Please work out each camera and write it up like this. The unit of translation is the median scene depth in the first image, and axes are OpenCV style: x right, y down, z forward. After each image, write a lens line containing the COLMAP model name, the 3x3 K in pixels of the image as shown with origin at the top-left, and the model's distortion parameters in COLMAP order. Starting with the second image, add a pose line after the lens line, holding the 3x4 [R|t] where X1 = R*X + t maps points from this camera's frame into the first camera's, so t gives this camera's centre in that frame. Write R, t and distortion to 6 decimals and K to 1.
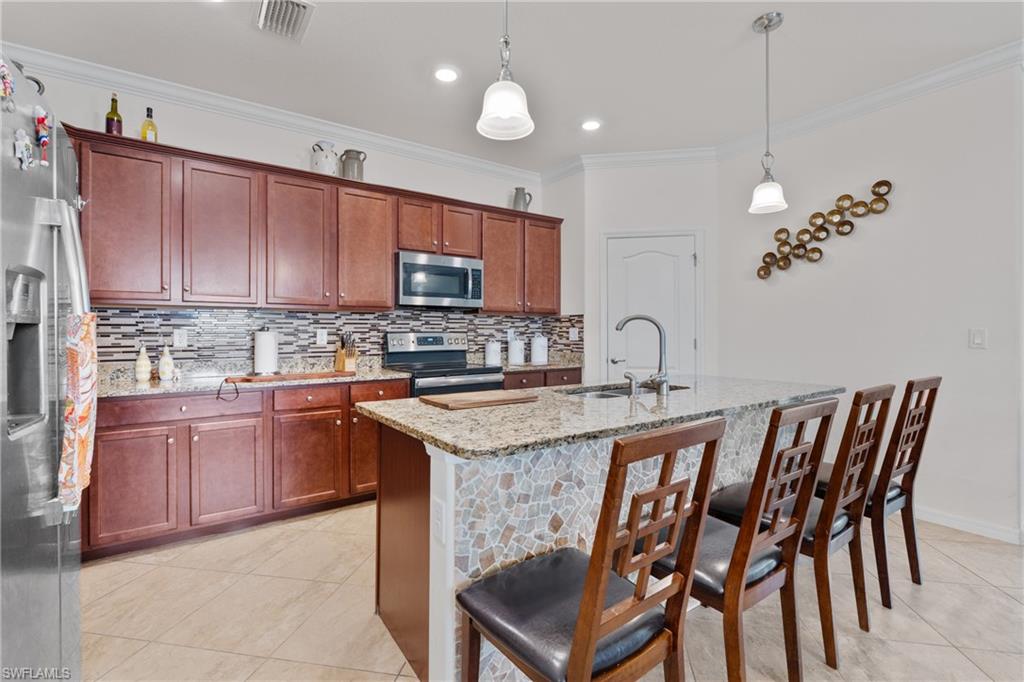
lens RADIAL K [[461.8, 0, 514.4], [0, 461.8, 333.2], [0, 0, 1]] dist [-0.008396, 0.003354]
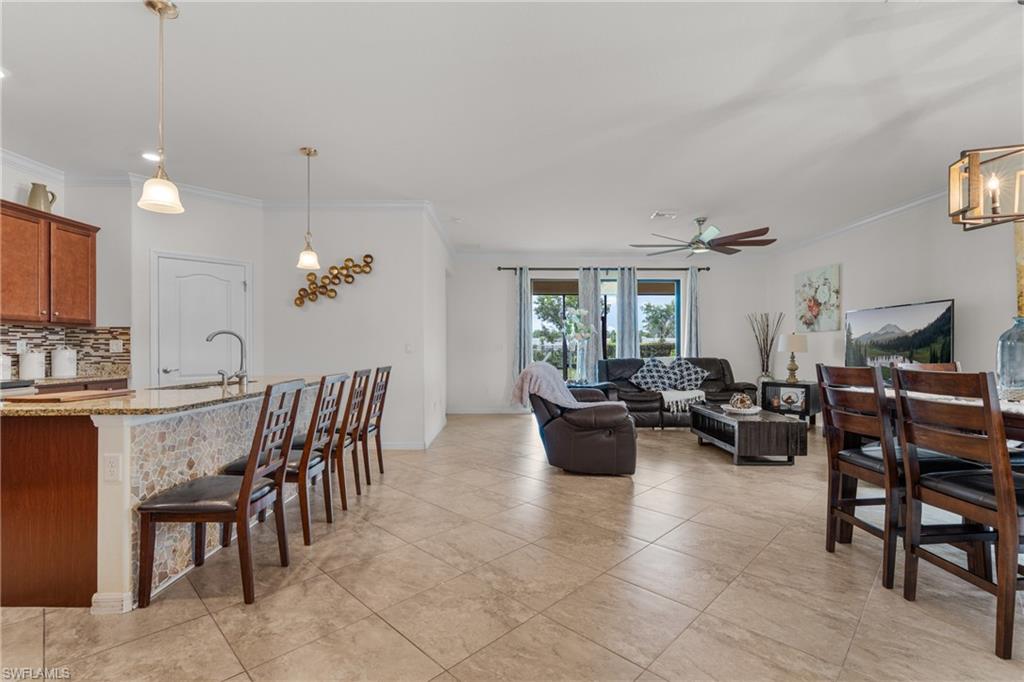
lens RADIAL K [[461.8, 0, 511.3], [0, 461.8, 346.9], [0, 0, 1]] dist [-0.008396, 0.003354]
pose [[0.571338, 0.000487, 0.820715, -0.254417], [0.002831, 0.999993, -0.002565, 0.011197], [-0.820710, 0.003789, 0.571332, -0.348625]]
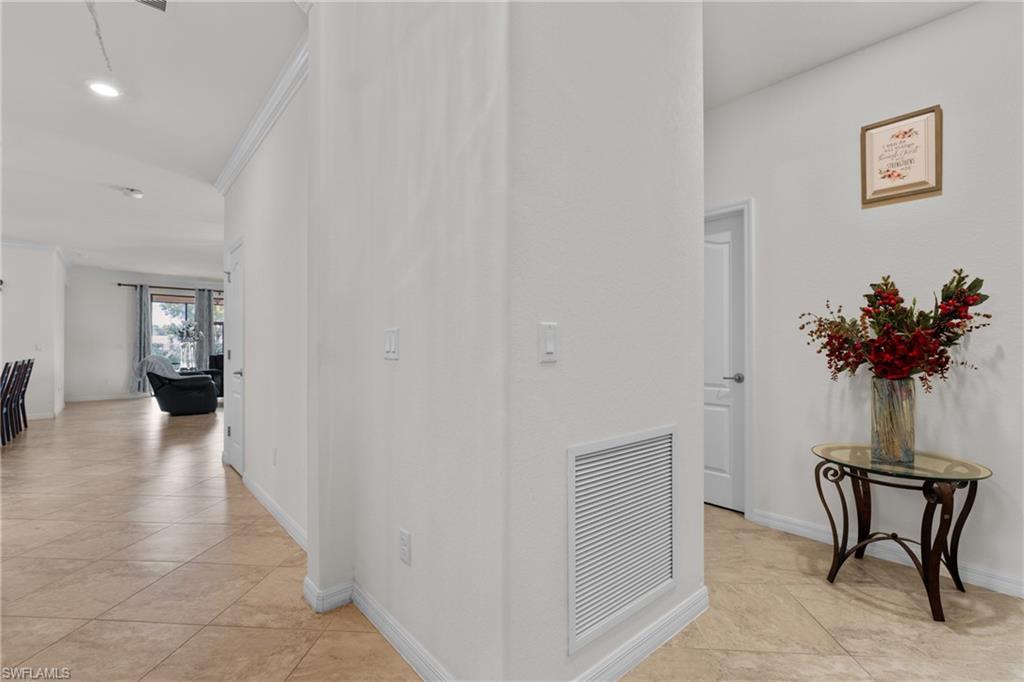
lens RADIAL K [[461.8, 0, 516.5], [0, 461.8, 341.8], [0, 0, 1]] dist [-0.008396, 0.003354]
pose [[-0.096953, 0.007620, 0.995260, -1.480155], [0.005512, 0.999959, -0.007119, 0.012212], [-0.995274, 0.004796, -0.096991, -1.166026]]
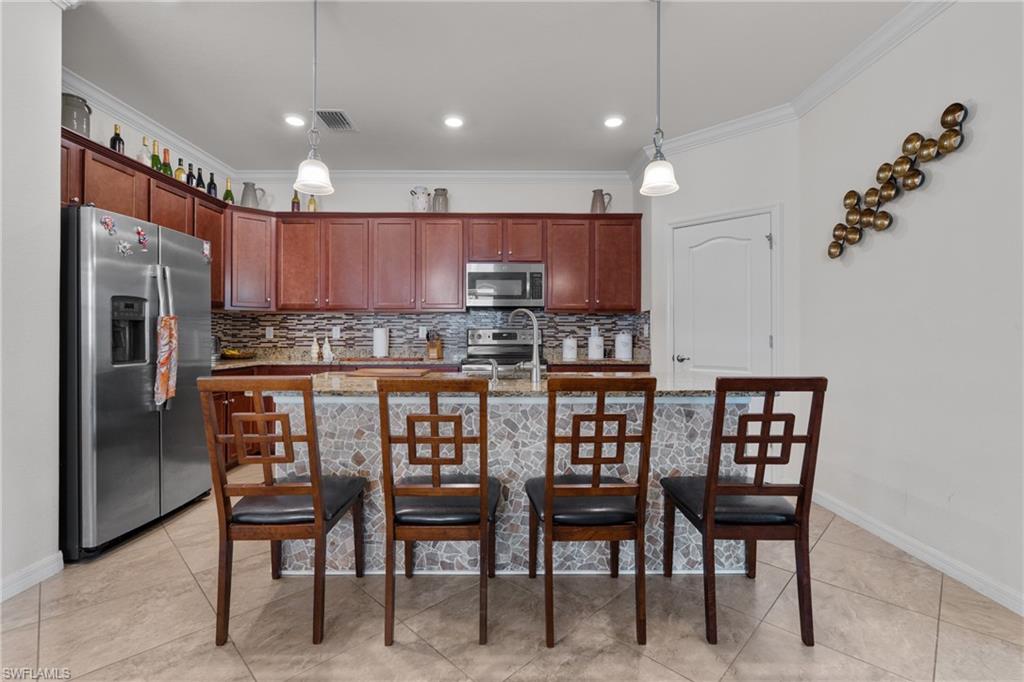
lens RADIAL K [[461.8, 0, 513.9], [0, 461.8, 333.5], [0, 0, 1]] dist [-0.008396, 0.003354]
pose [[0.823509, 0.000454, -0.567302, 0.574205], [-0.002537, 0.999993, -0.002882, 0.015197], [0.567297, 0.003812, 0.823504, 0.049530]]
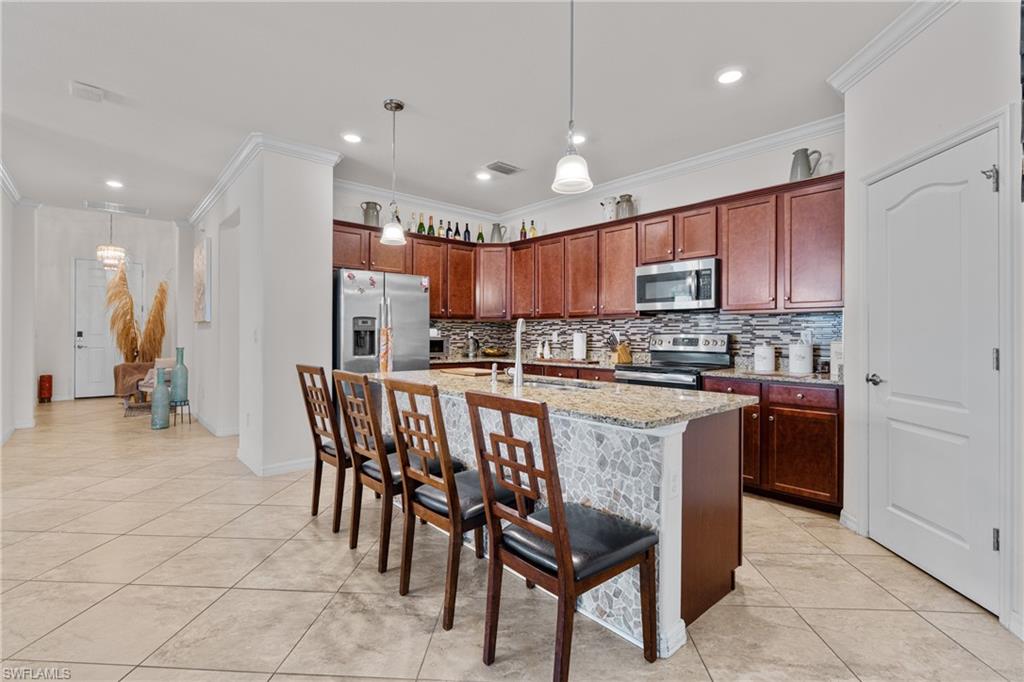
lens RADIAL K [[461.8, 0, 511.6], [0, 461.8, 336.0], [0, 0, 1]] dist [-0.008396, 0.003354]
pose [[0.113597, 0.005371, -0.993512, 0.946298], [-0.006133, 0.999970, 0.004705, 0.000777], [0.993508, 0.005559, 0.113627, 0.544684]]
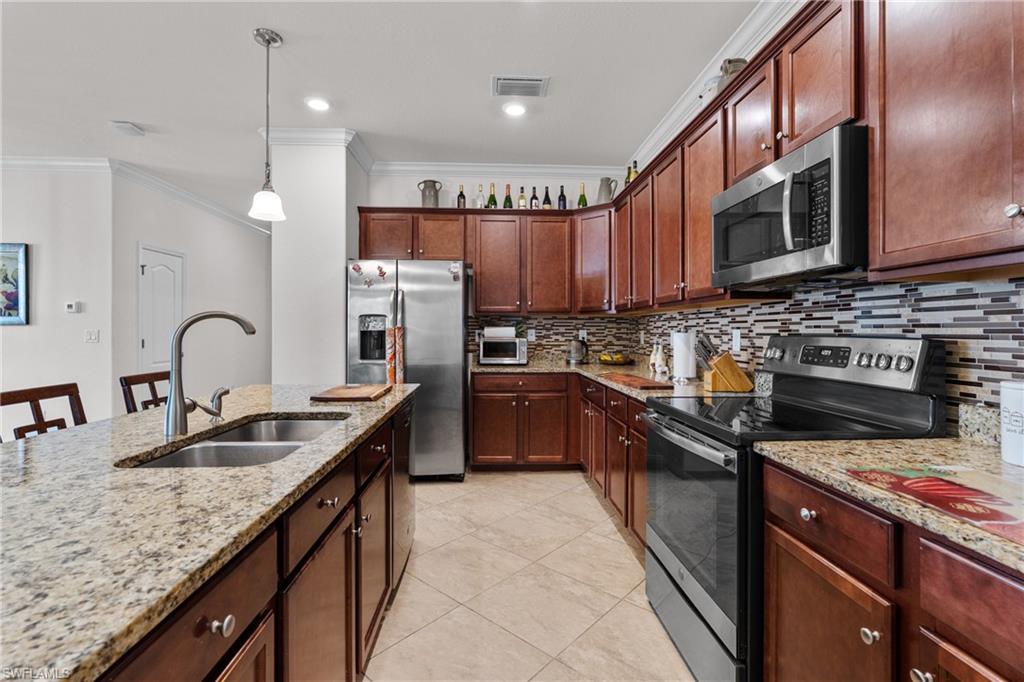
lens RADIAL K [[461.8, 0, 511.9], [0, 461.8, 329.3], [0, 0, 1]] dist [-0.008396, 0.003354]
pose [[-0.535006, -0.002314, -0.844845, 0.396210], [-0.003183, 0.999995, -0.000724, -0.008177], [0.844842, 0.002302, -0.535011, 1.118302]]
